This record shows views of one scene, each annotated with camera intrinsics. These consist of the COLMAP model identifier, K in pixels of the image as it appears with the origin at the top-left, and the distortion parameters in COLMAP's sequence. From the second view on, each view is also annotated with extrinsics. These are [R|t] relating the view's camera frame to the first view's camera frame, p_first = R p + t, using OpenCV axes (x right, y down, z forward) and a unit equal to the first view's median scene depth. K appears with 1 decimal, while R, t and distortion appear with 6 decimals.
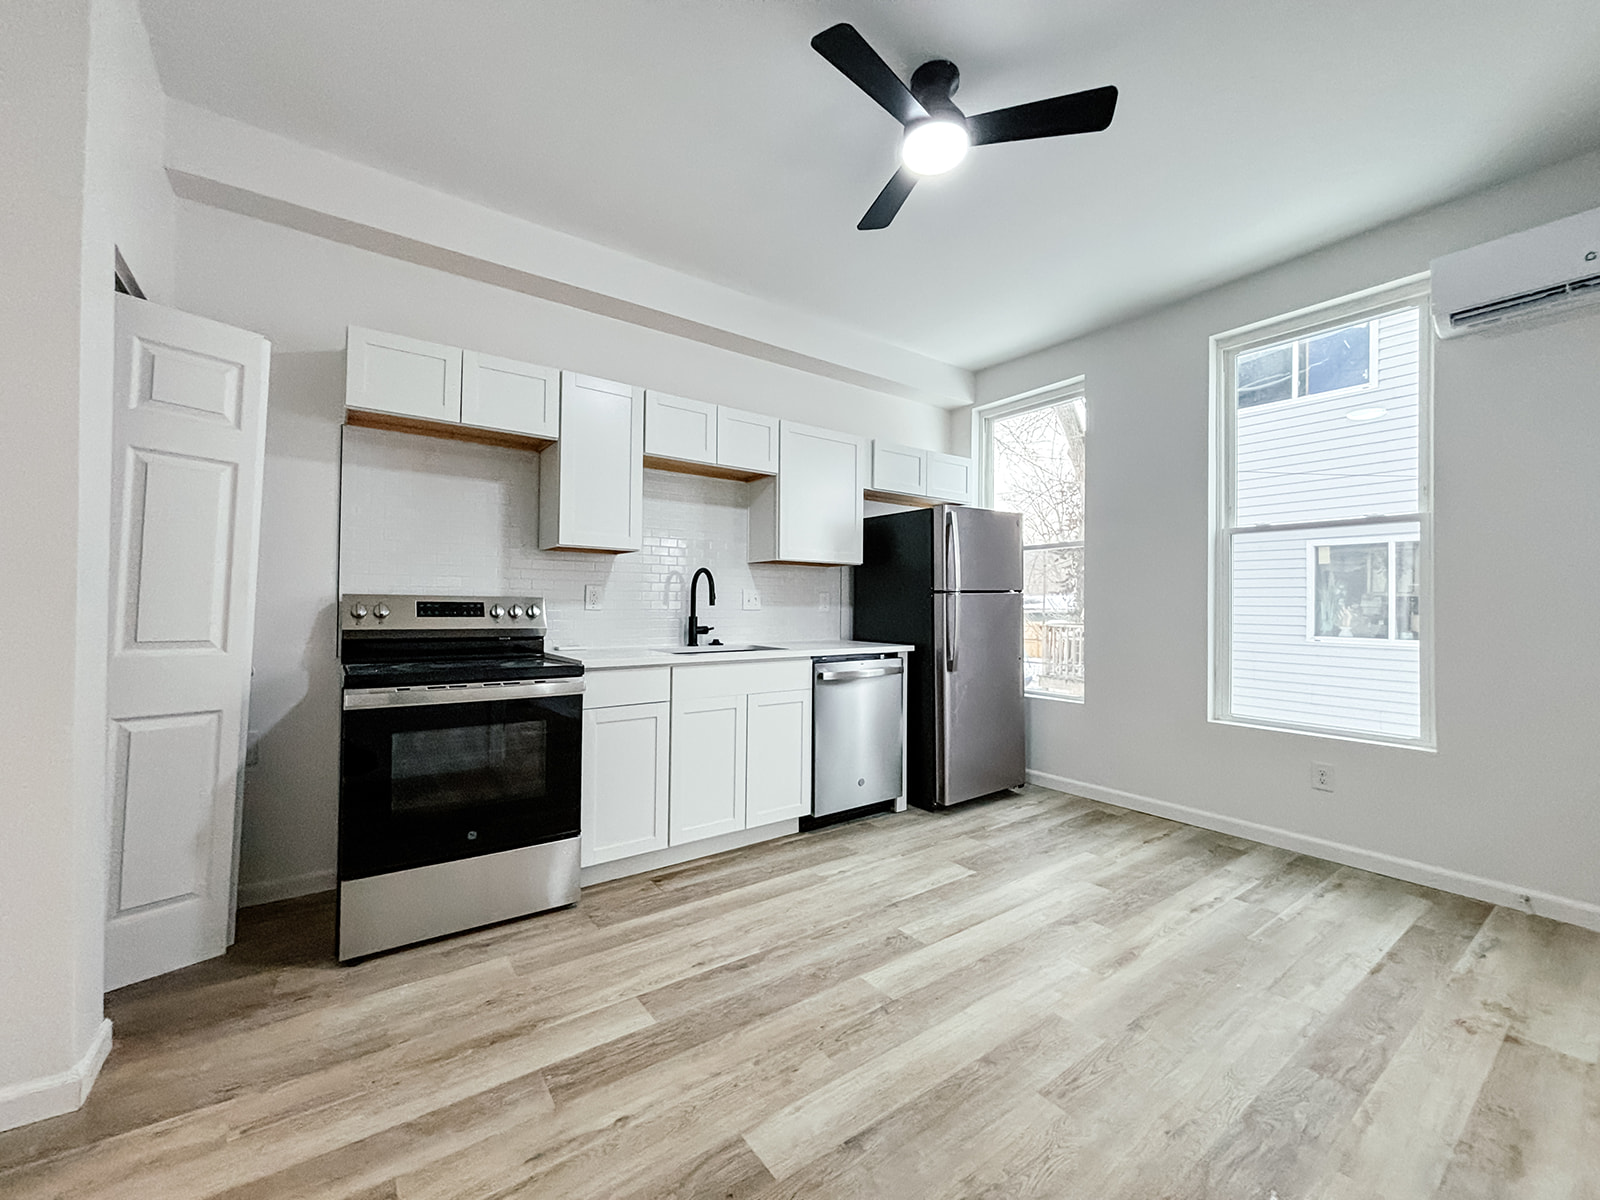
lens RADIAL K [[645.2, 0, 798.2], [0, 645.2, 597.3], [0, 0, 1]] dist [0.000212, 0.000017]
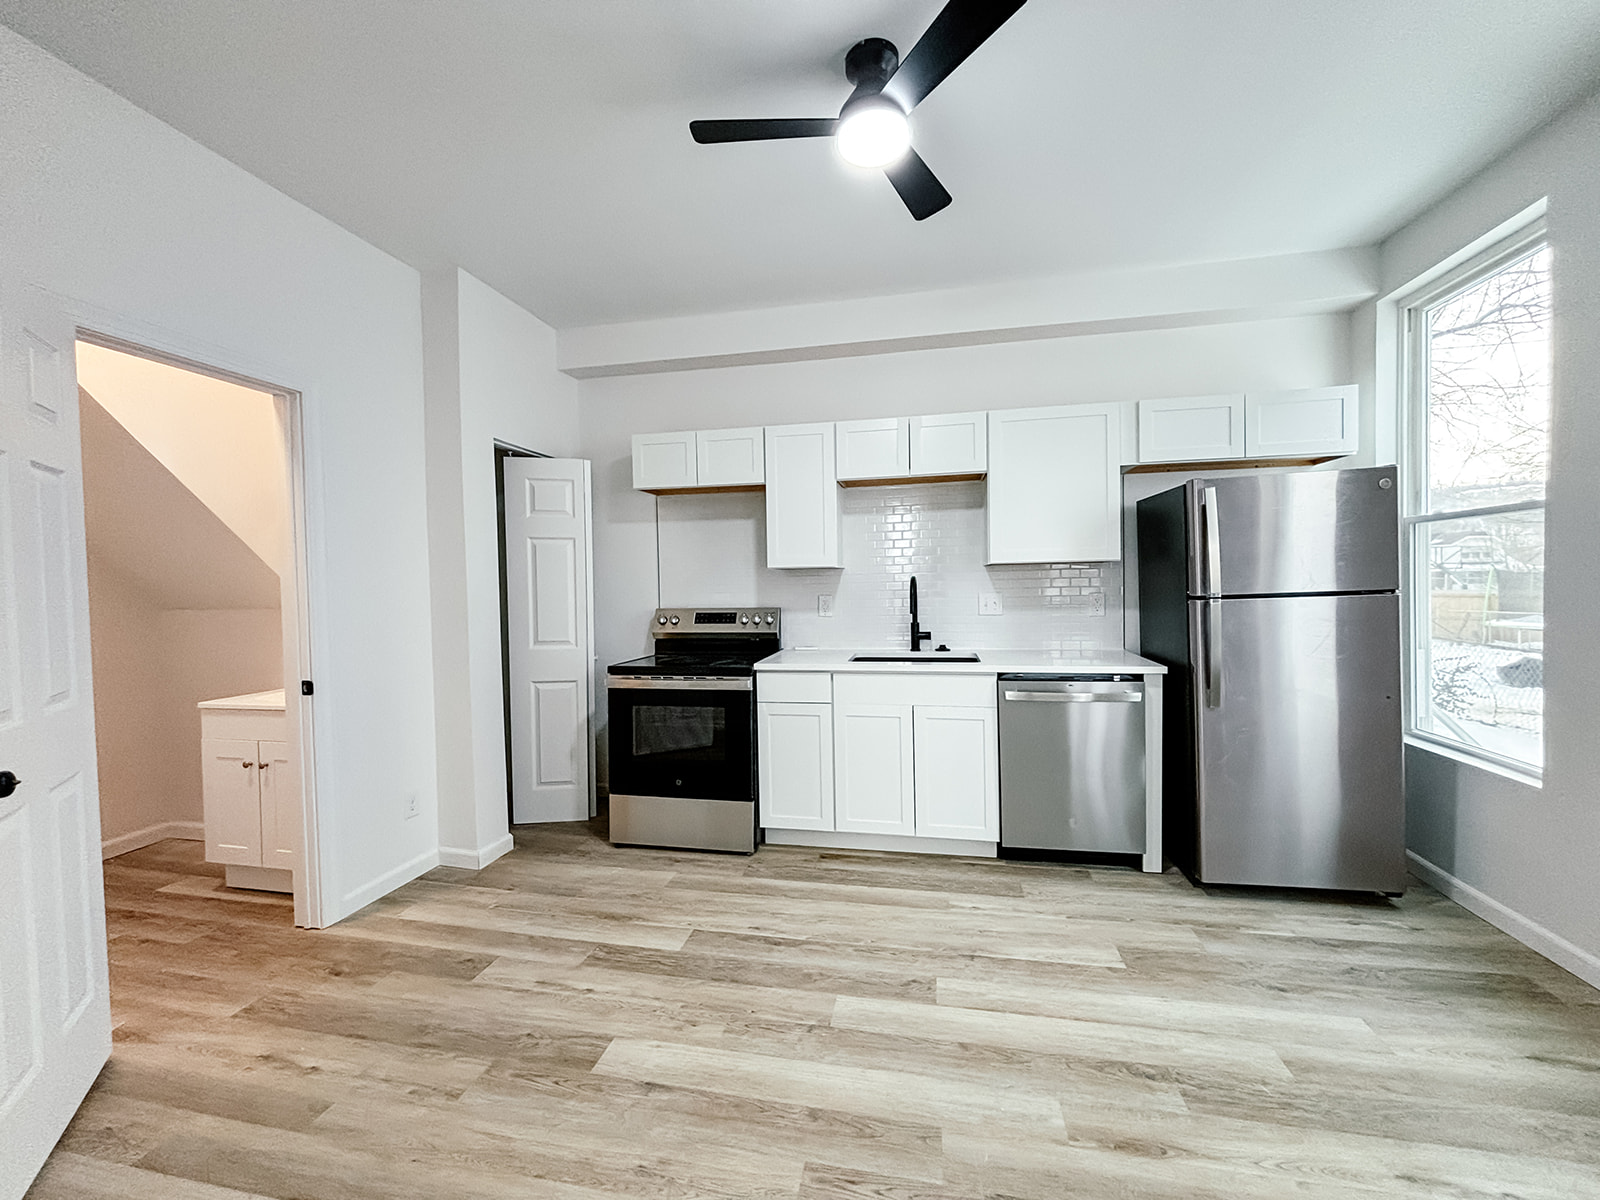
lens RADIAL K [[645.2, 0, 798.2], [0, 645.2, 597.3], [0, 0, 1]] dist [0.000212, 0.000017]
pose [[0.675725, -0.002024, -0.737151, 0.578210], [0.035354, 0.998934, 0.029665, -0.058915], [0.736305, -0.046107, 0.675077, 0.200916]]
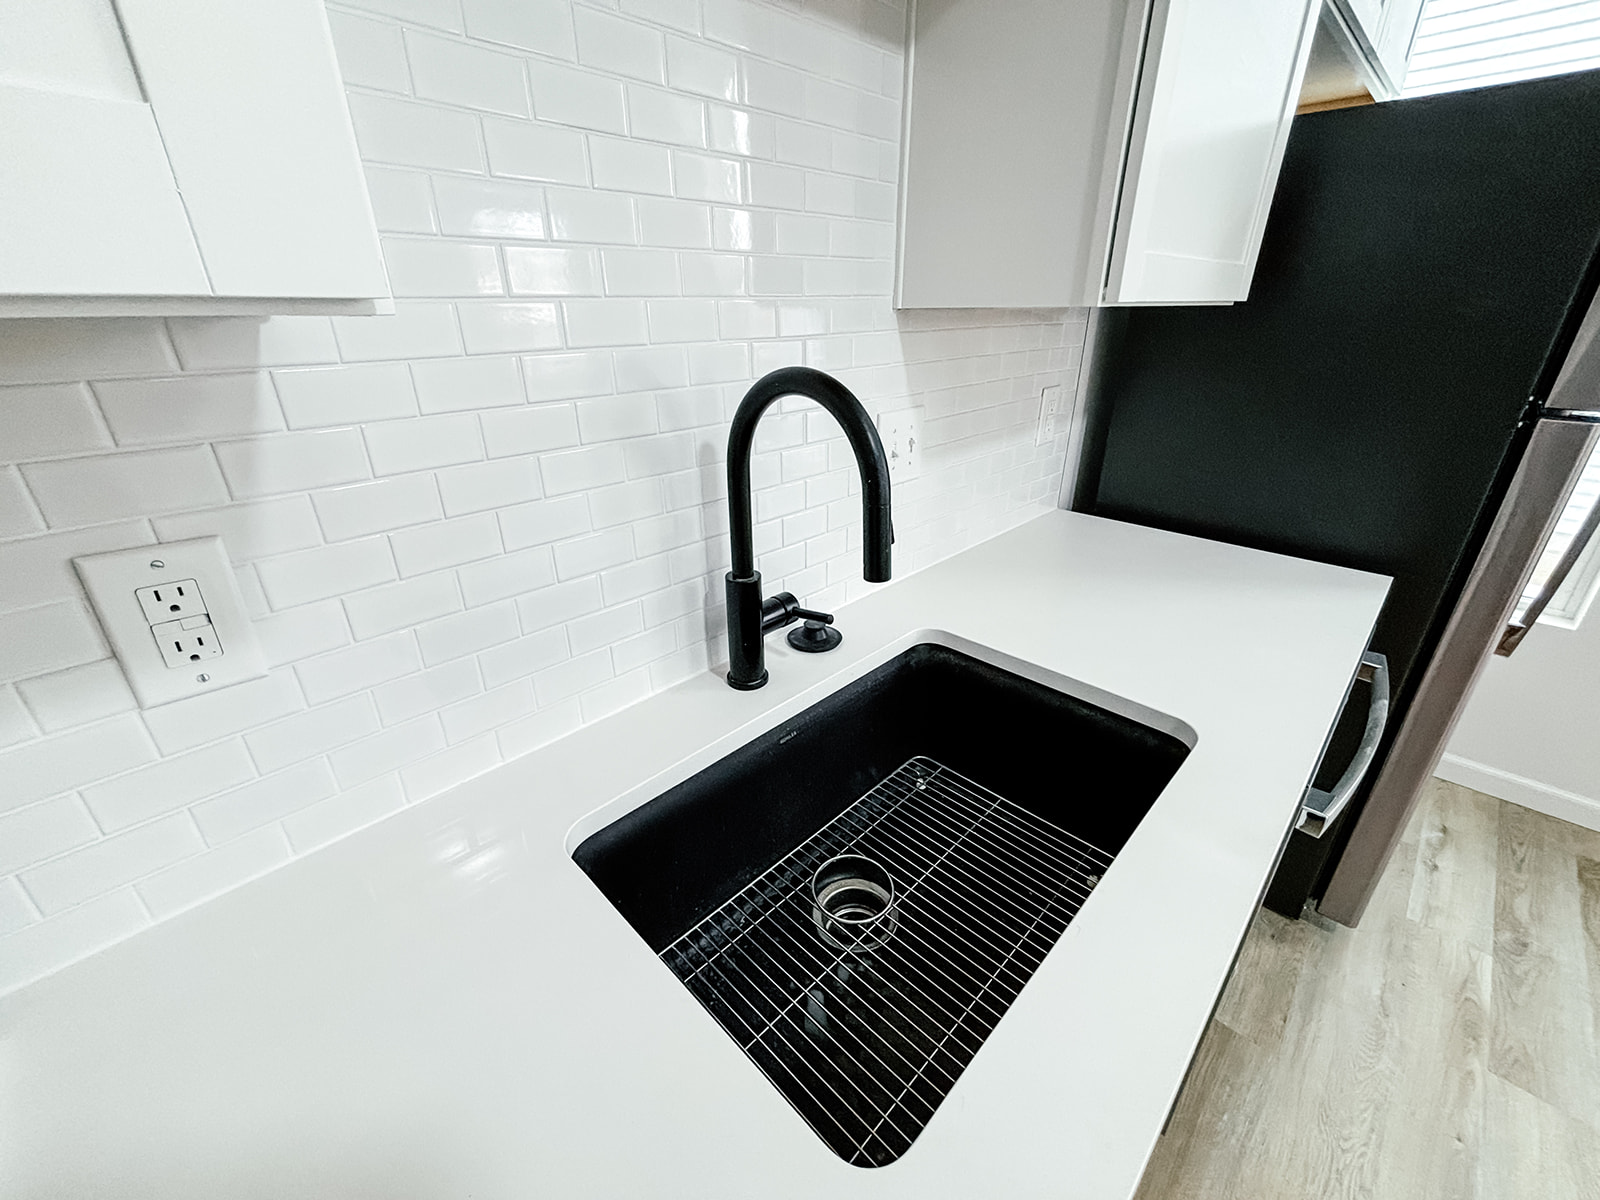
lens RADIAL K [[645.2, 0, 798.2], [0, 645.2, 597.3], [0, 0, 1]] dist [0.000212, 0.000017]
pose [[0.987304, -0.080849, 0.136730, -0.215811], [0.016052, 0.907154, 0.420493, -0.077276], [-0.158031, -0.412960, 0.896934, 0.951124]]
